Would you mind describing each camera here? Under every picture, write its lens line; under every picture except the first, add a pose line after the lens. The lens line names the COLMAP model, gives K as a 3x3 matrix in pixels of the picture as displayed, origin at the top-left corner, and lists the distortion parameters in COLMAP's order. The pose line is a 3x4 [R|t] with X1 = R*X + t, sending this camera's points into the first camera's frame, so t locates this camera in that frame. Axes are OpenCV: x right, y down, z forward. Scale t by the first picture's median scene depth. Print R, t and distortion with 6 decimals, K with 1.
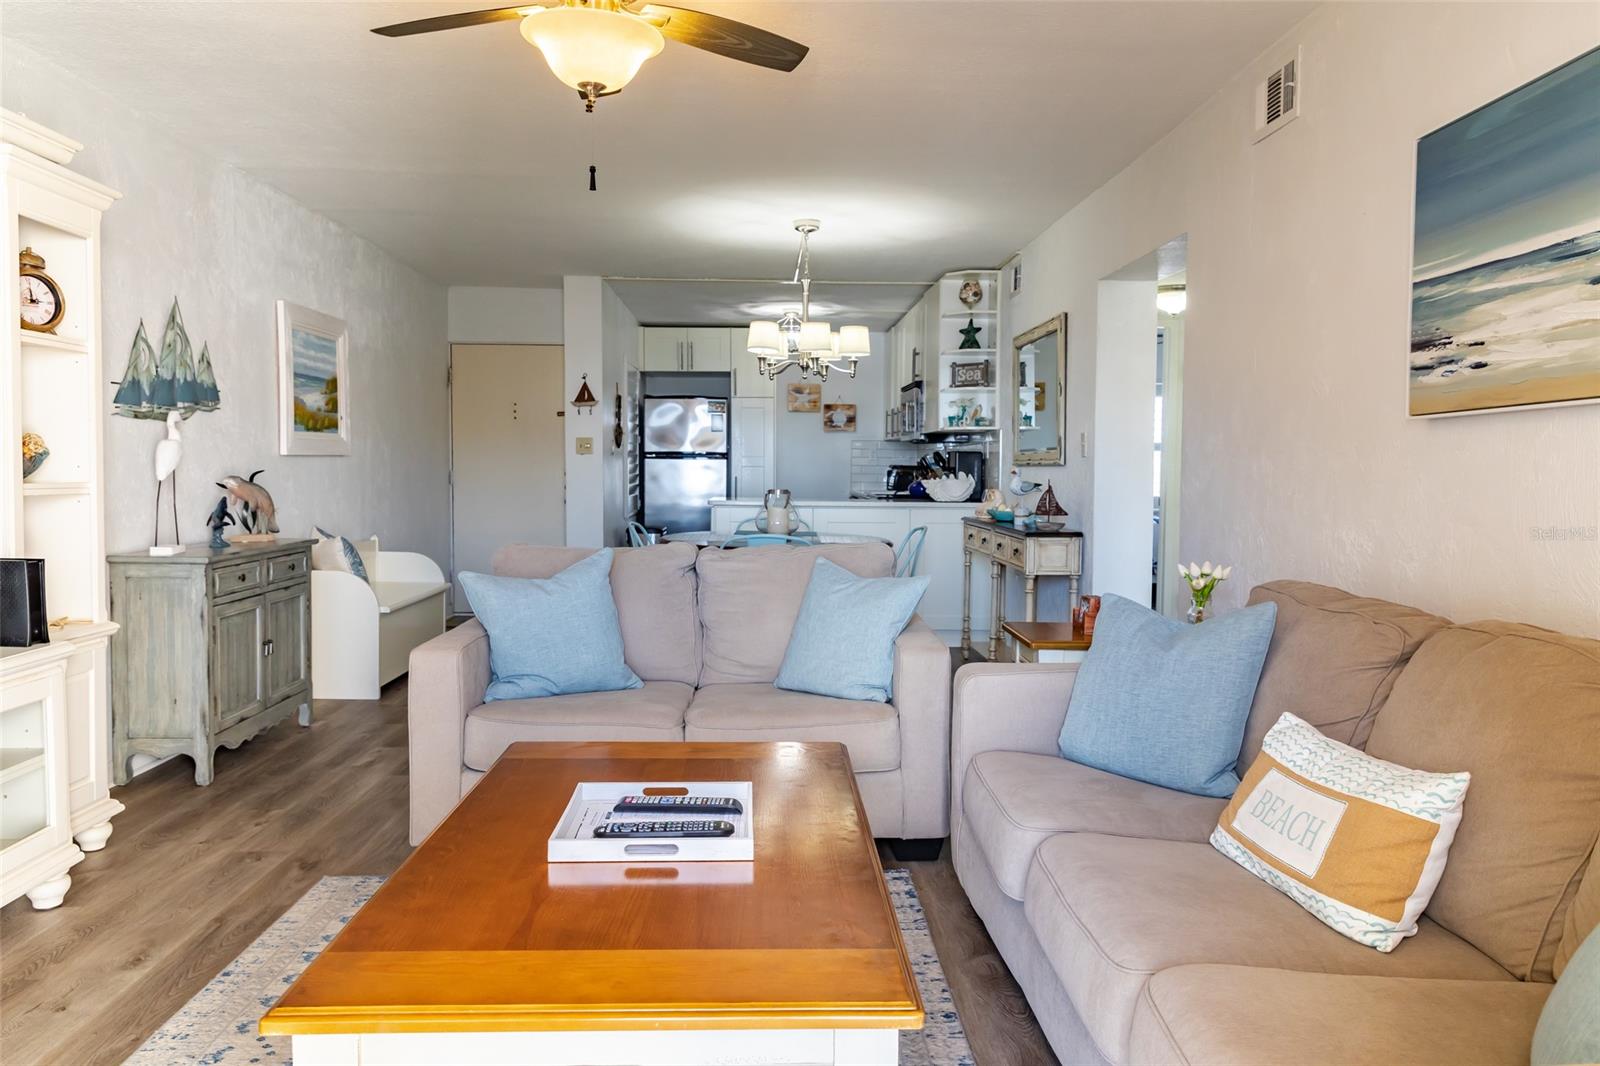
lens RADIAL K [[1096.8, 0, 801.0], [0, 1096.8, 536.8], [0, 0, 1]] dist [0.002436, -0.003502]
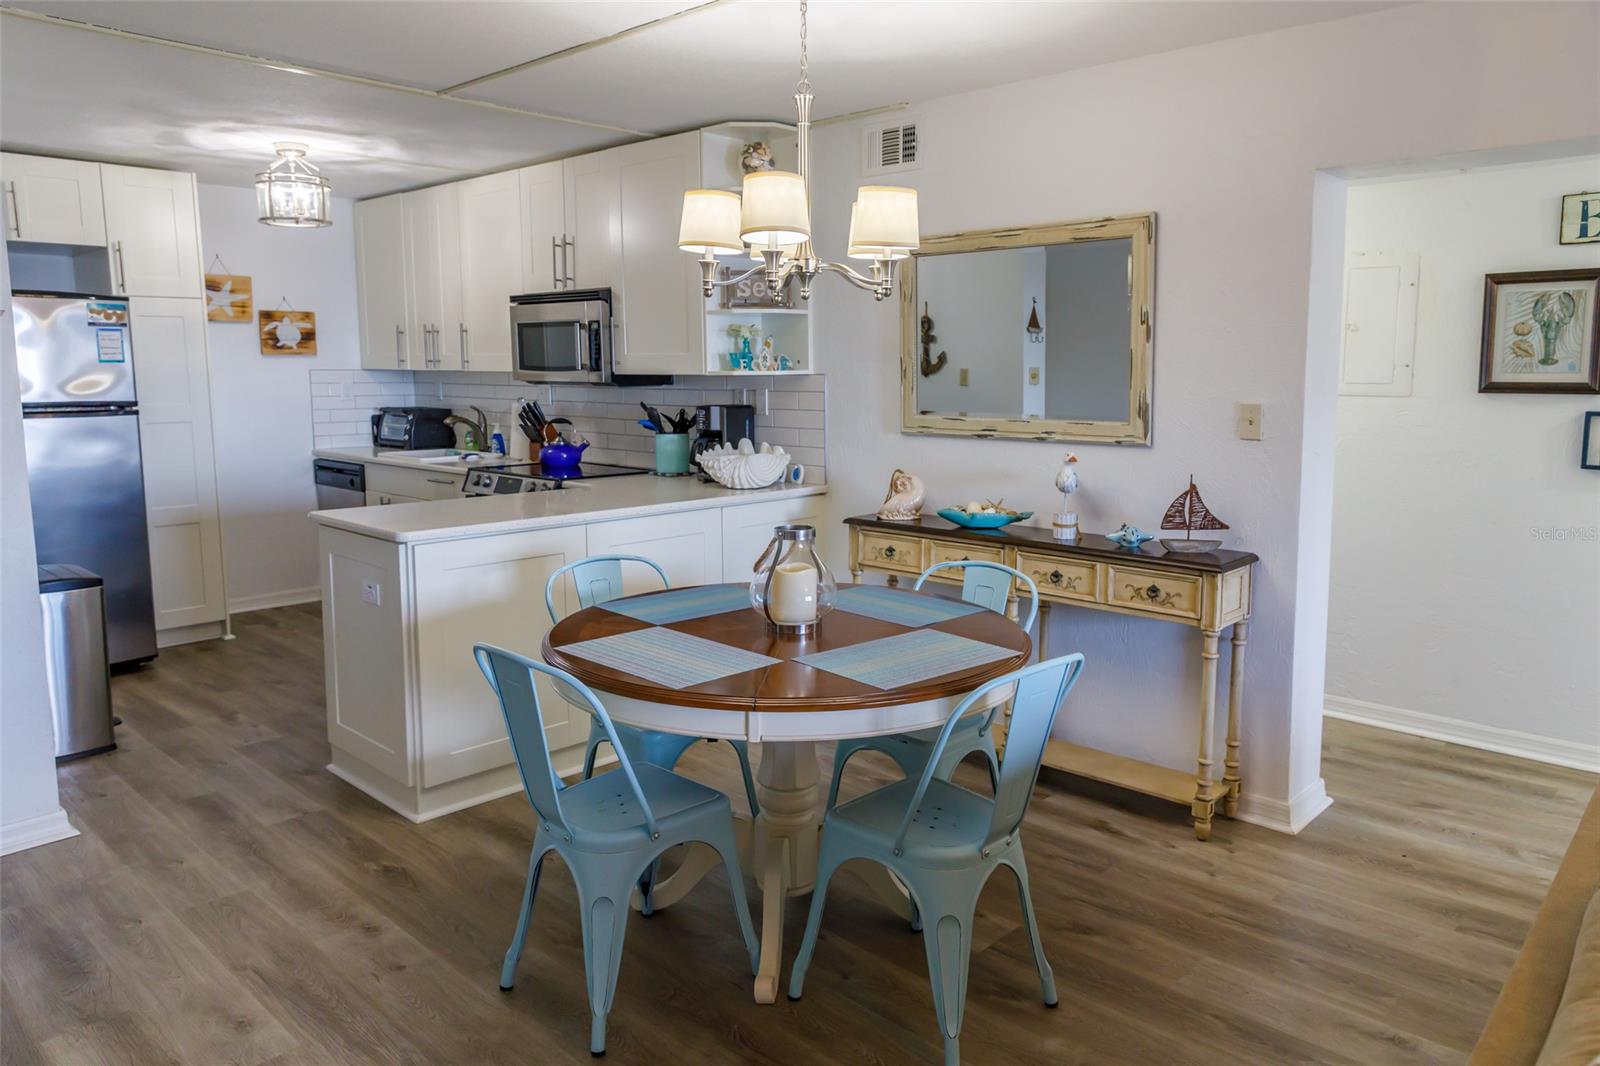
lens RADIAL K [[1096.8, 0, 844.7], [0, 1096.8, 494.5], [0, 0, 1]] dist [0.002436, -0.003502]
pose [[0.706875, -0.092055, 0.701323, -0.203453], [0.051808, 0.995570, 0.078460, -0.055723], [-0.705439, -0.019127, 0.708513, 0.376811]]
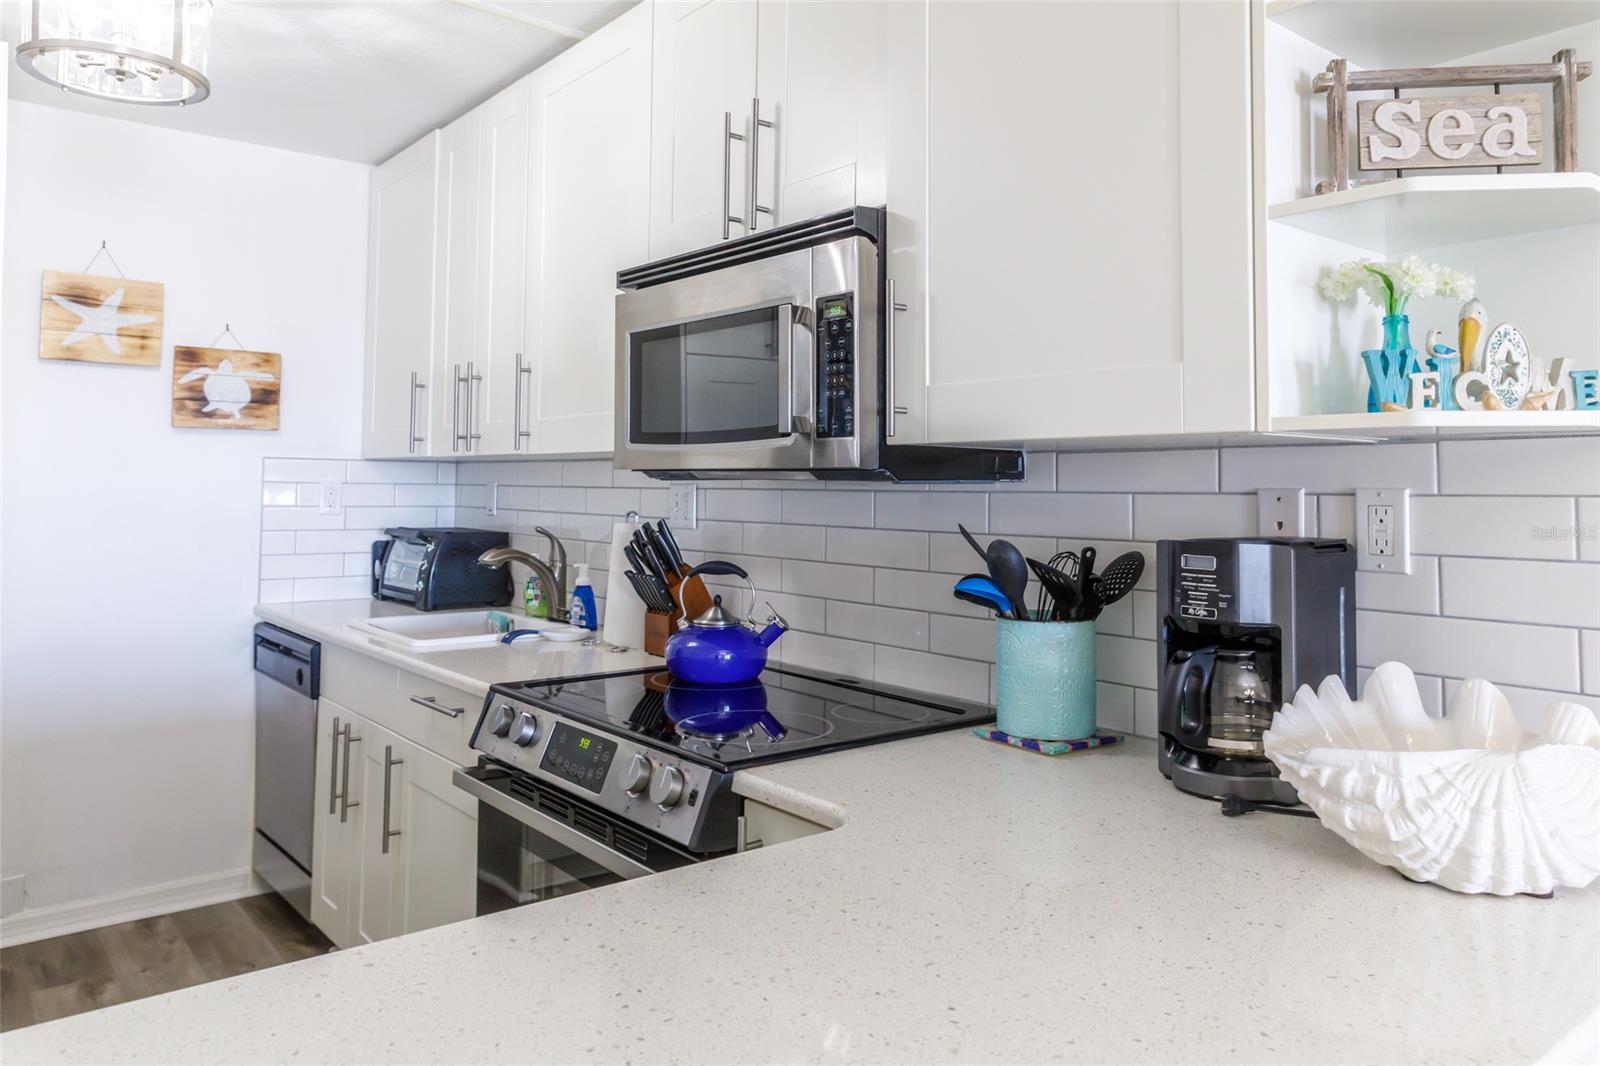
lens RADIAL K [[1096.8, 0, 838.8], [0, 1096.8, 436.0], [0, 0, 1]] dist [0.002436, -0.003502]
pose [[0.783328, 0.028255, 0.620967, -0.029098], [0.037158, 0.995052, -0.092150, -0.062312], [-0.620498, 0.095257, 0.778401, 0.688413]]
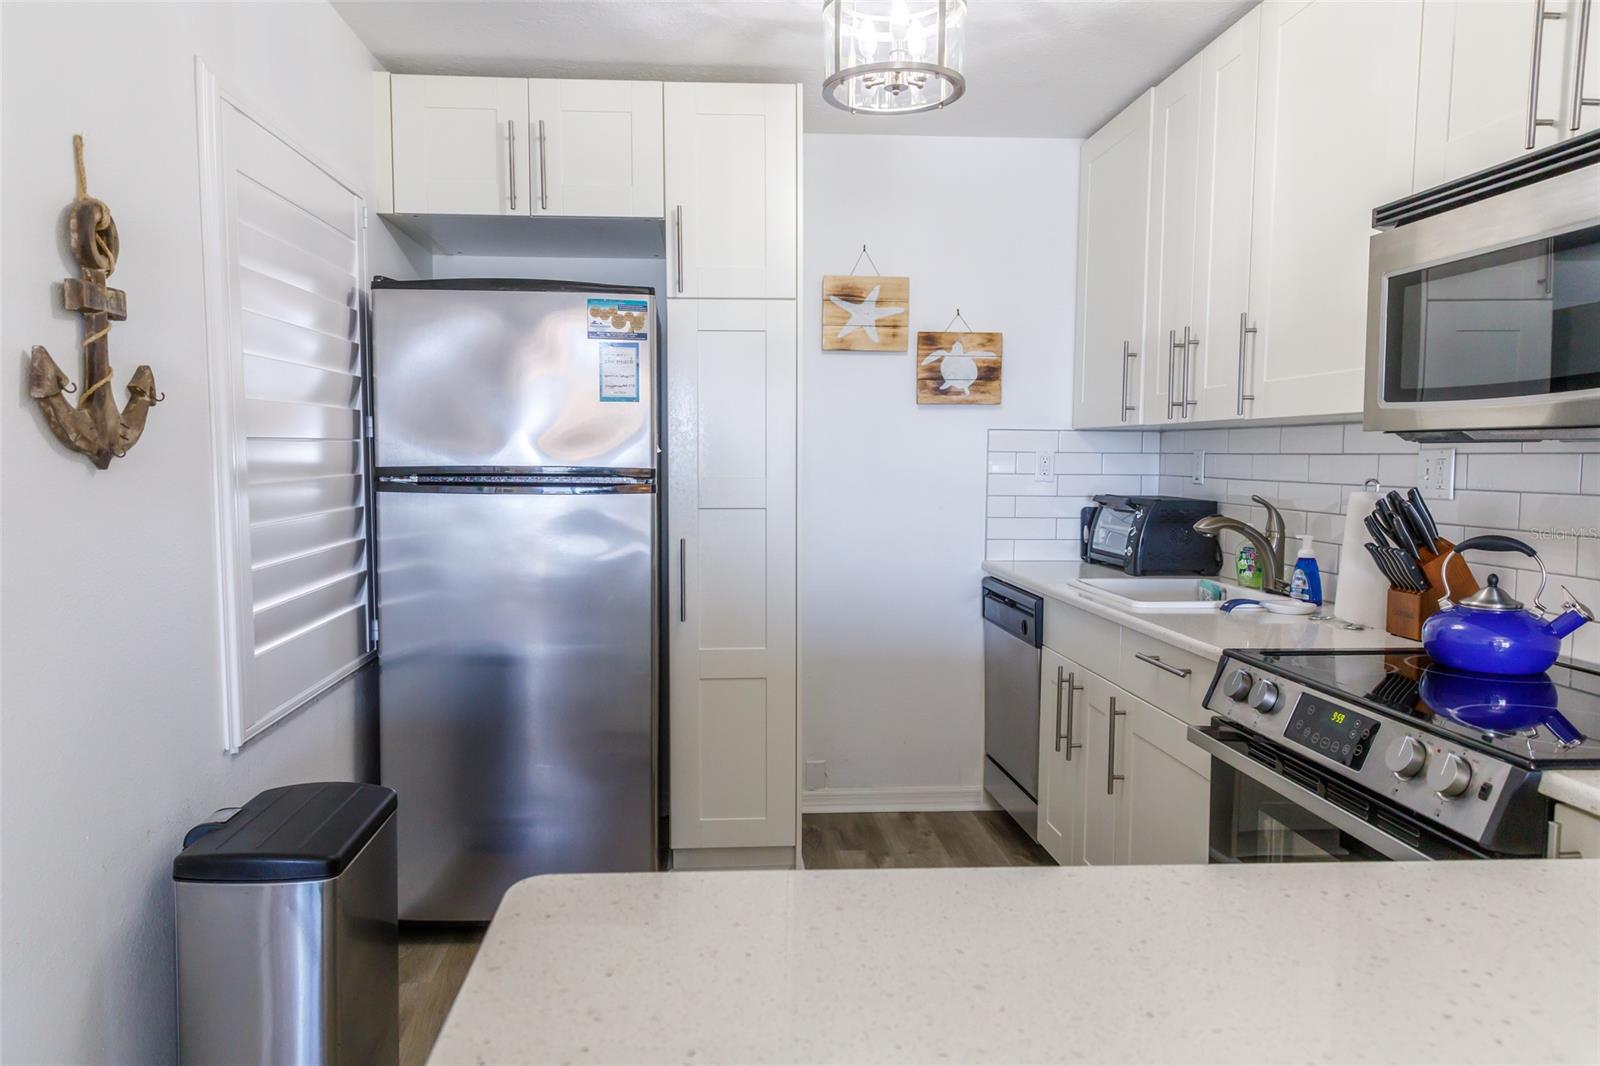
lens RADIAL K [[1096.8, 0, 790.3], [0, 1096.8, 548.2], [0, 0, 1]] dist [0.002436, -0.003502]
pose [[0.999161, -0.005568, 0.040570, -0.041933], [0.004762, 0.999790, 0.019931, -0.060595], [-0.040673, -0.019721, 0.998978, 0.691378]]
